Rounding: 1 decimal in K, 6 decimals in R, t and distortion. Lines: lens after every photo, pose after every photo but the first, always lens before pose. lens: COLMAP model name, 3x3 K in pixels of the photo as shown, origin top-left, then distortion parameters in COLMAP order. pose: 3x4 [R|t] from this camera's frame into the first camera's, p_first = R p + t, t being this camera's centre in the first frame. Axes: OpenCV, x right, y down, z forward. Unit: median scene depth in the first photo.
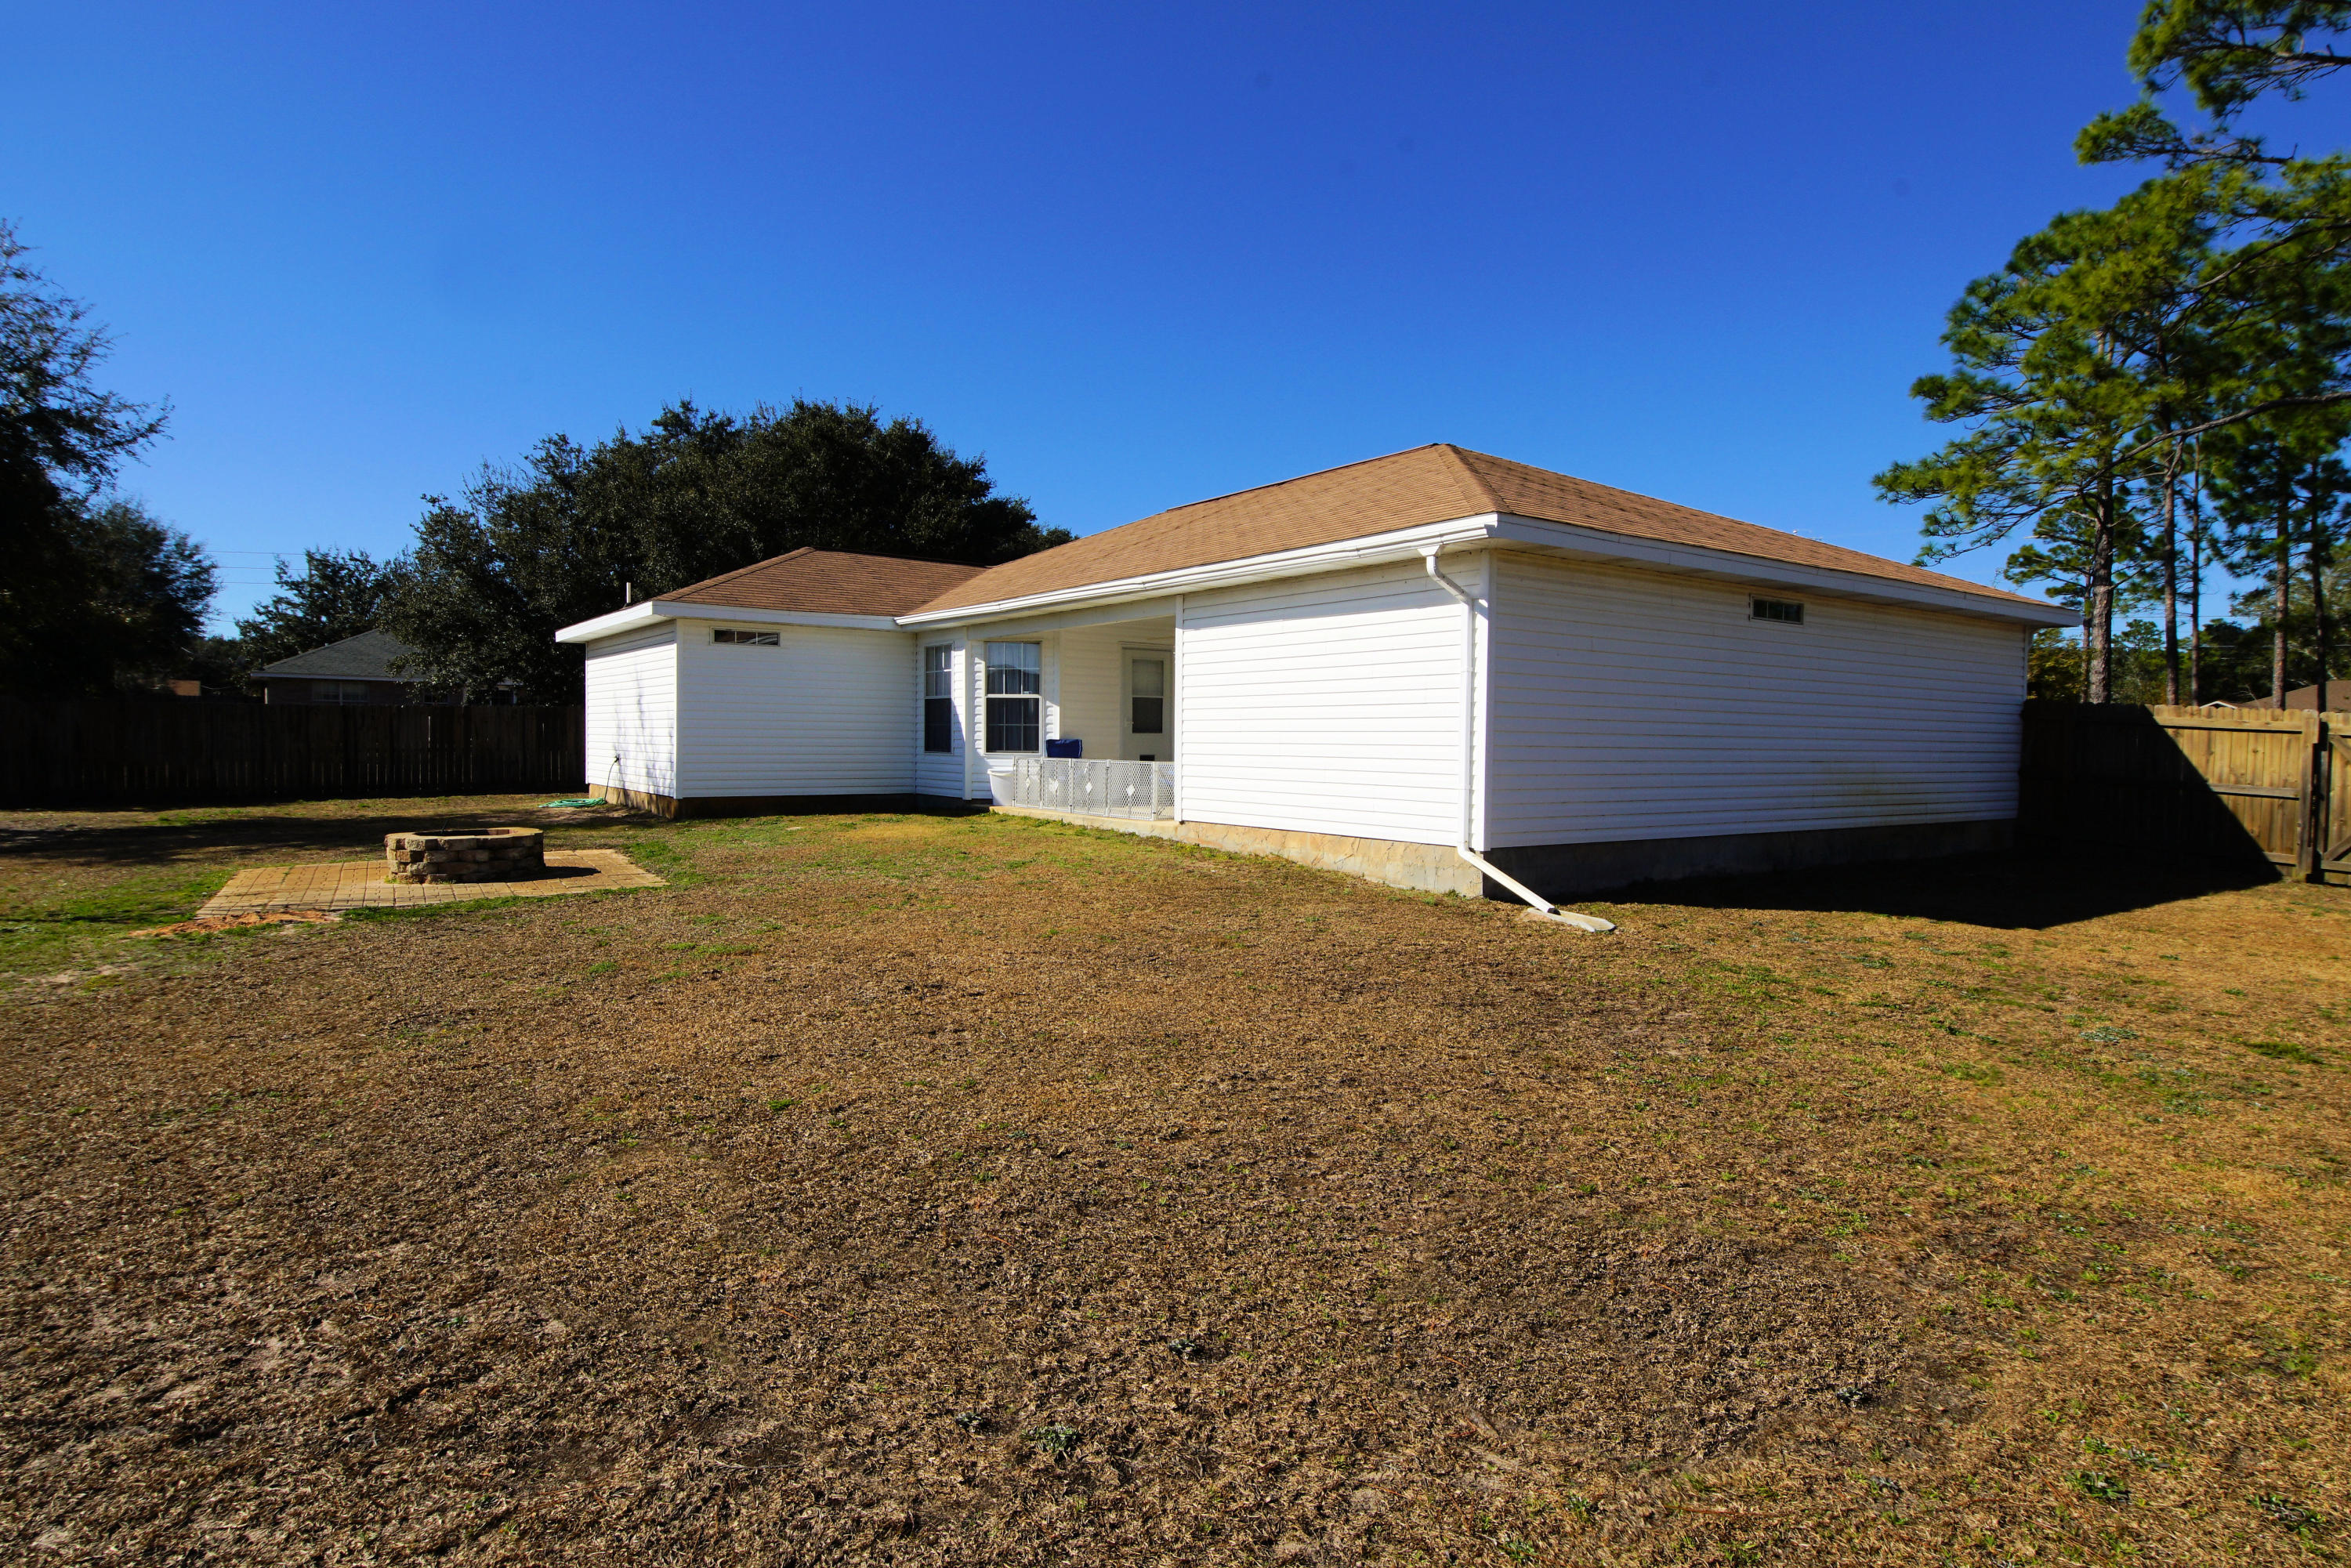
lens RADIAL K [[1260.6, 0, 1175.5], [0, 1260.6, 784.0], [0, 0, 1]] dist [0.029265, -0.026231]
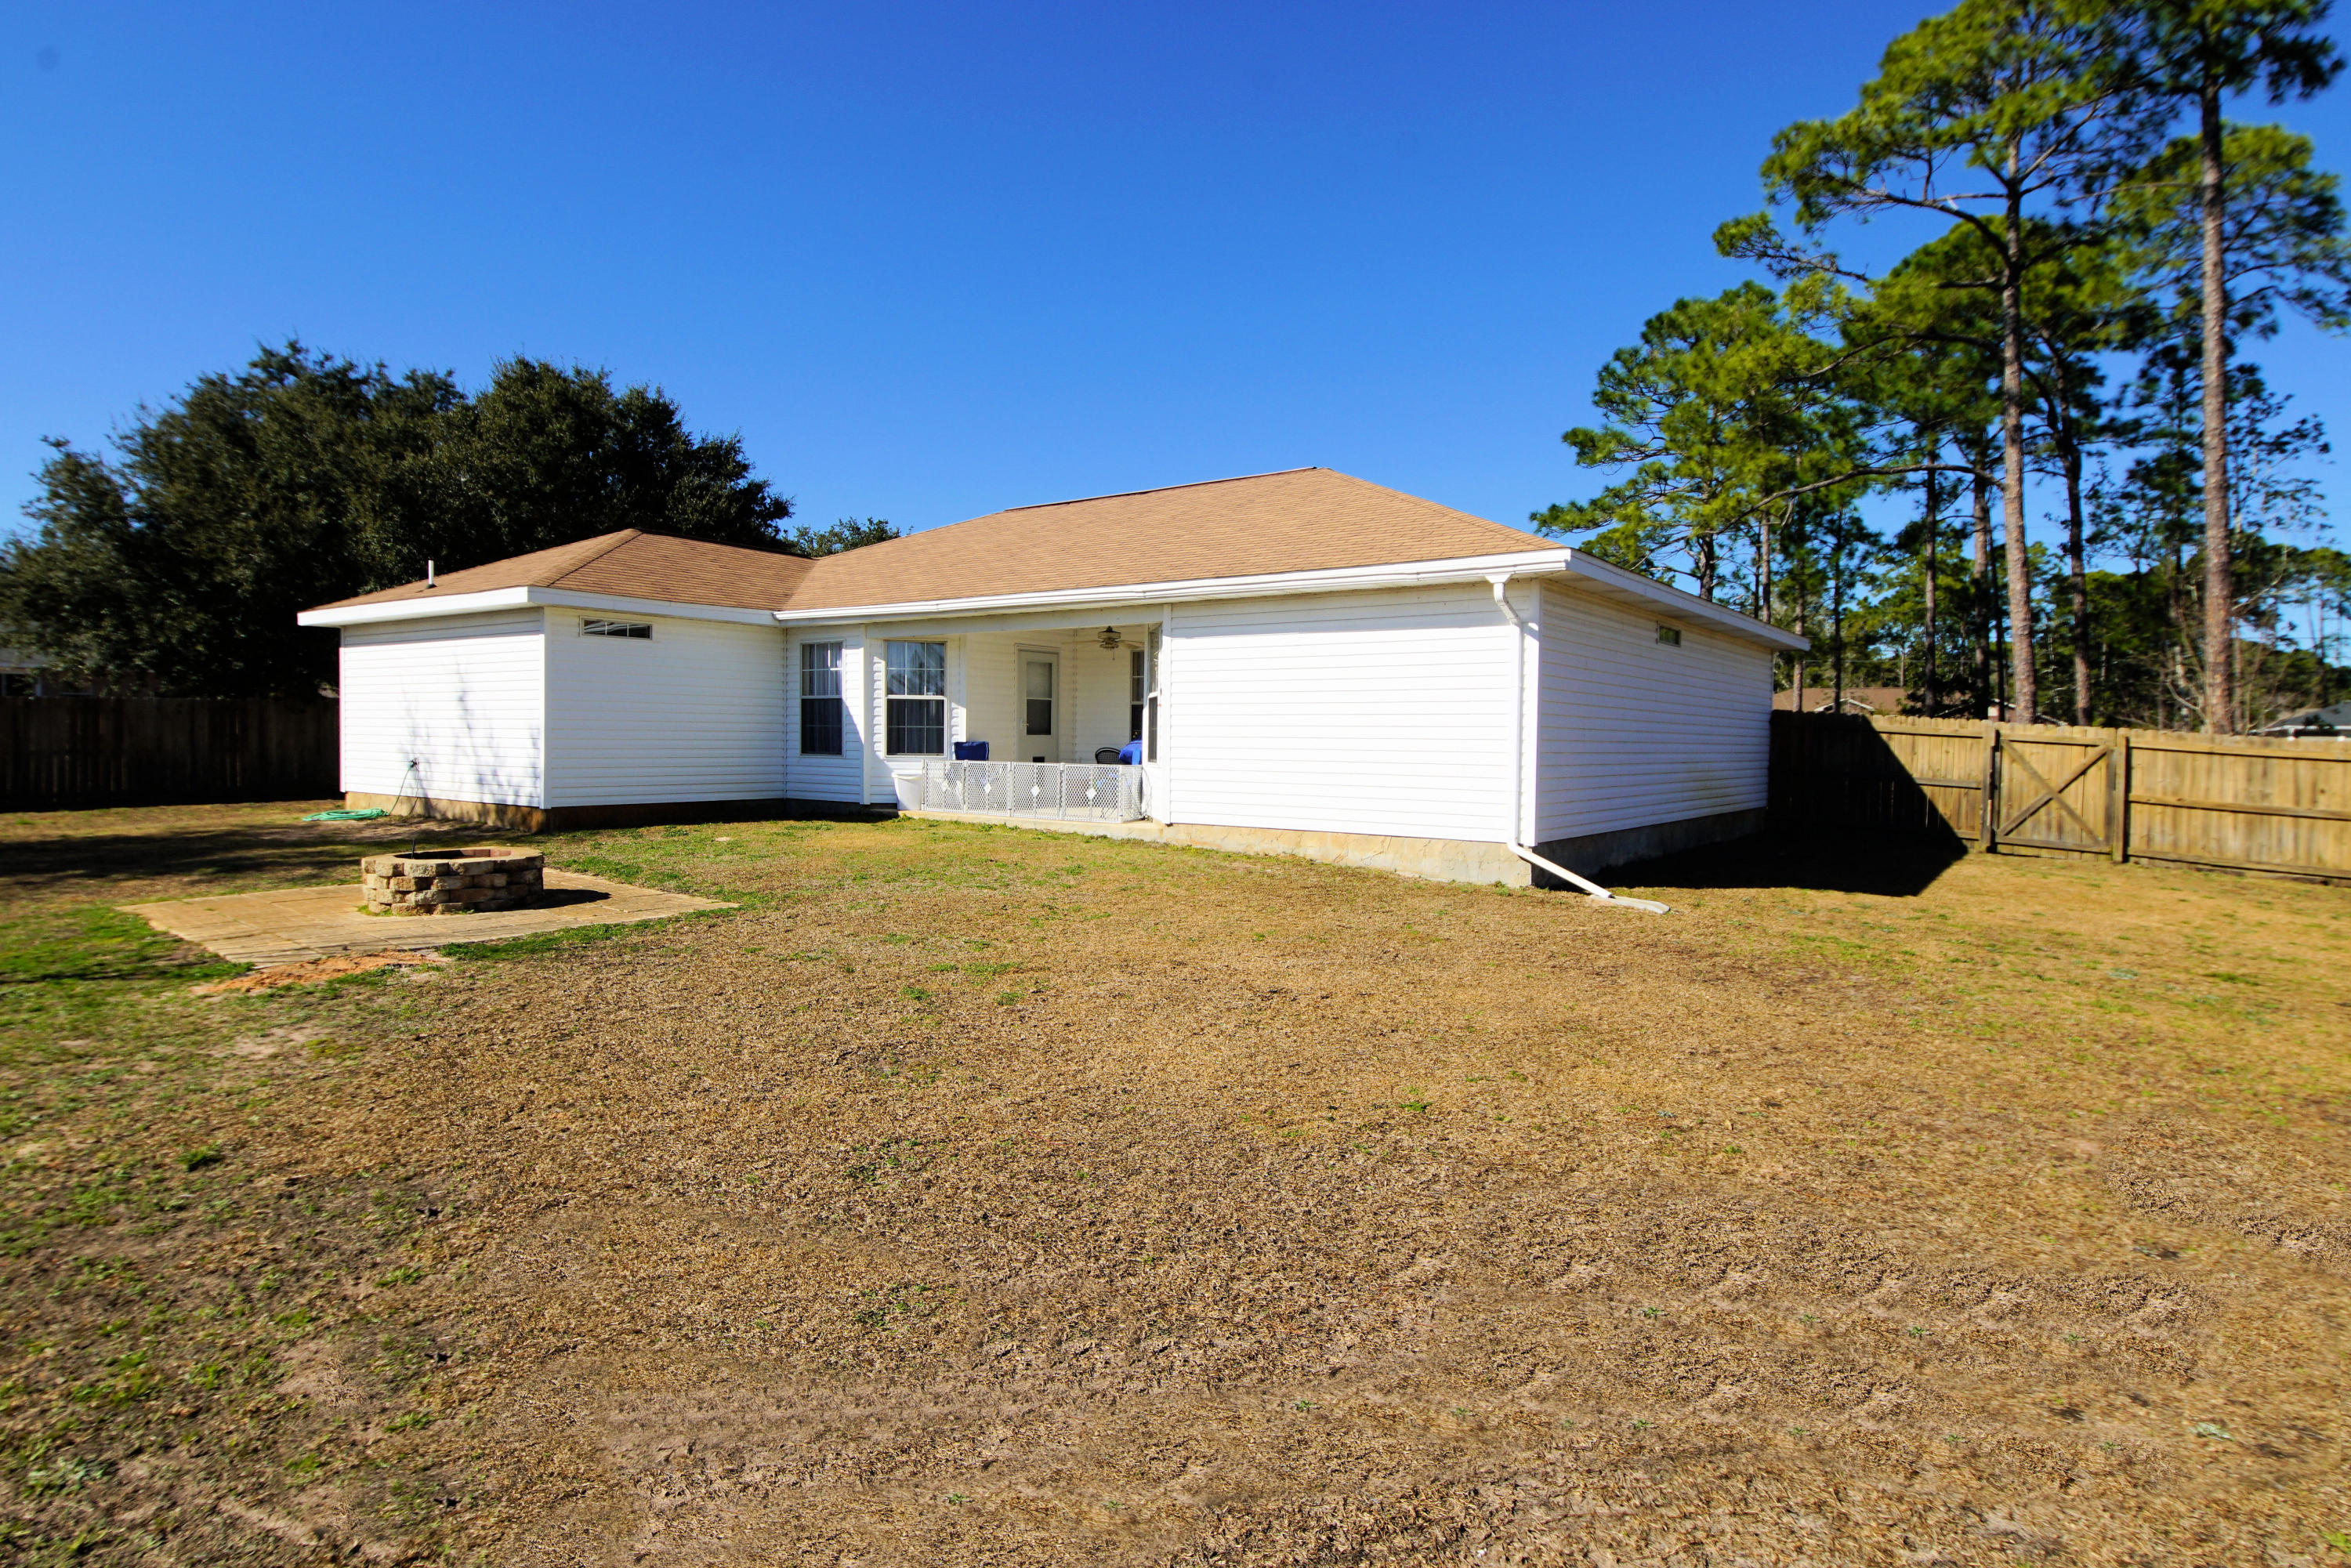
lens RADIAL K [[1260.6, 0, 1175.5], [0, 1260.6, 784.0], [0, 0, 1]] dist [0.029265, -0.026231]
pose [[0.951910, -0.010781, 0.306188, -0.238224], [0.009245, 0.999936, 0.006466, -0.007296], [-0.306239, -0.003324, 0.951949, 0.013174]]
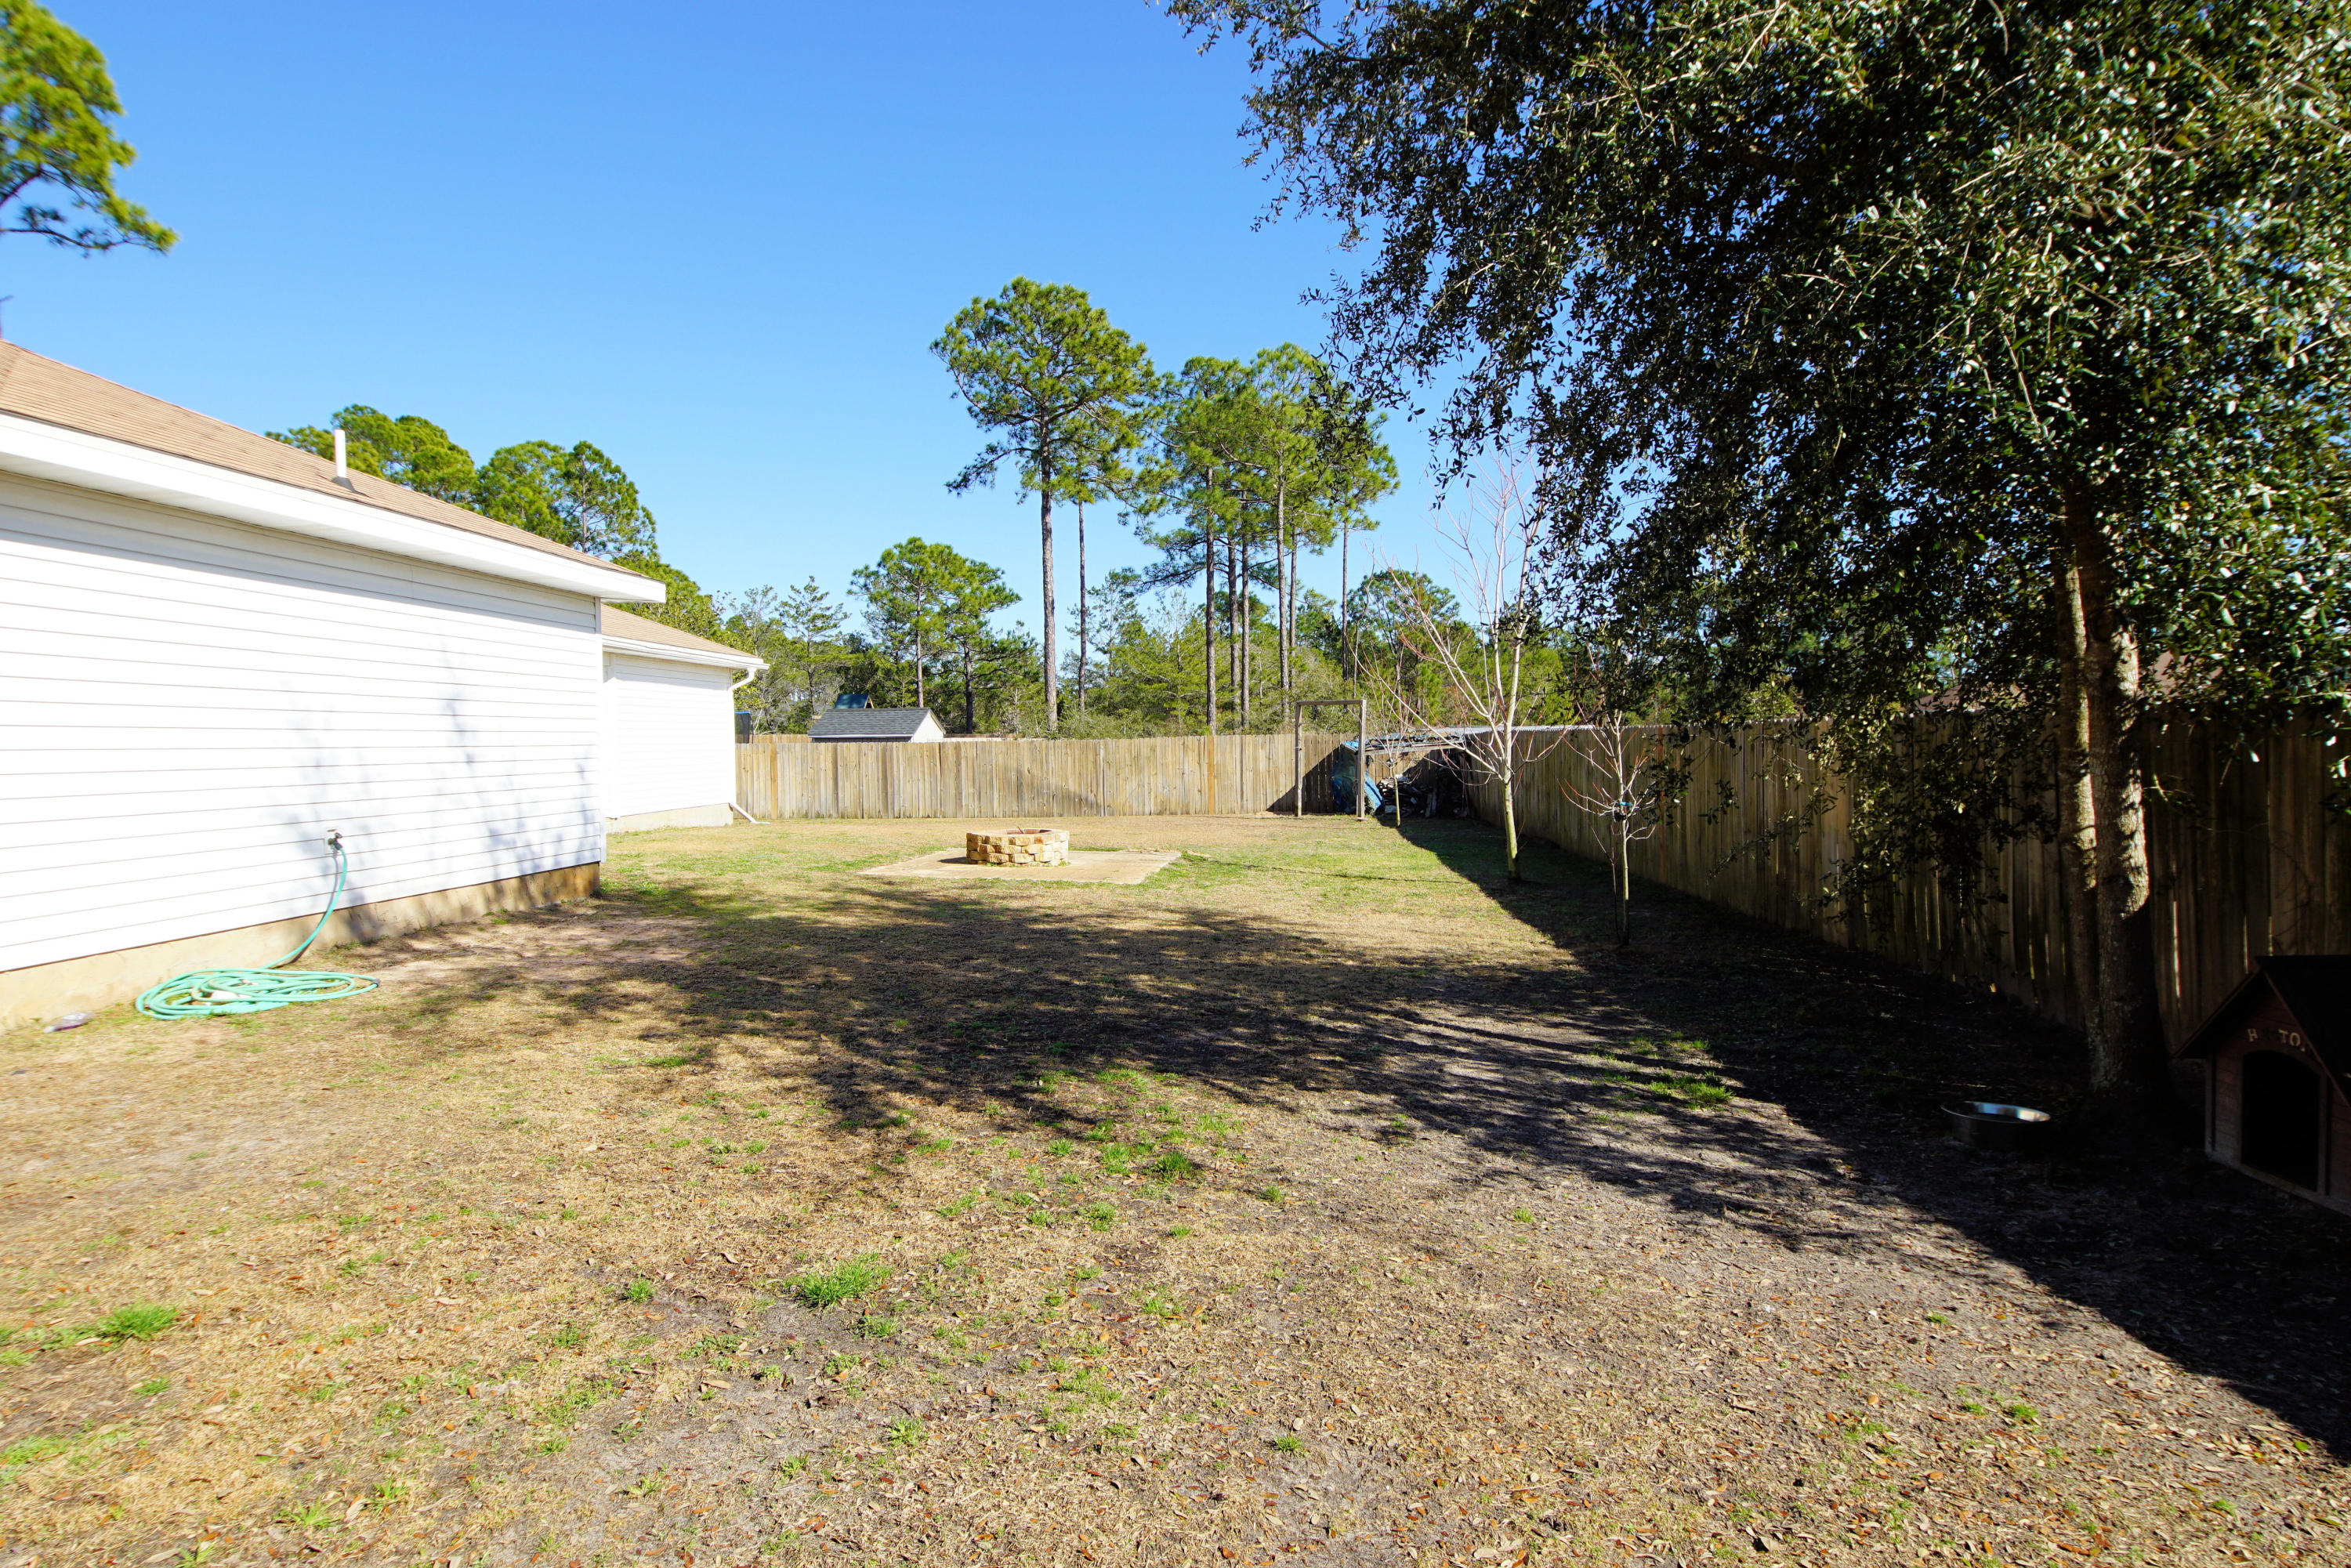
lens RADIAL K [[1235.8, 0, 1175.5], [0, 1235.8, 784.0], [0, 0, 1]] dist [0.036427, -0.026226]
pose [[-0.759867, -0.023587, 0.649651, -1.037333], [0.029568, 0.997053, 0.070785, -0.066438], [-0.649406, 0.072996, -0.756930, 1.275531]]
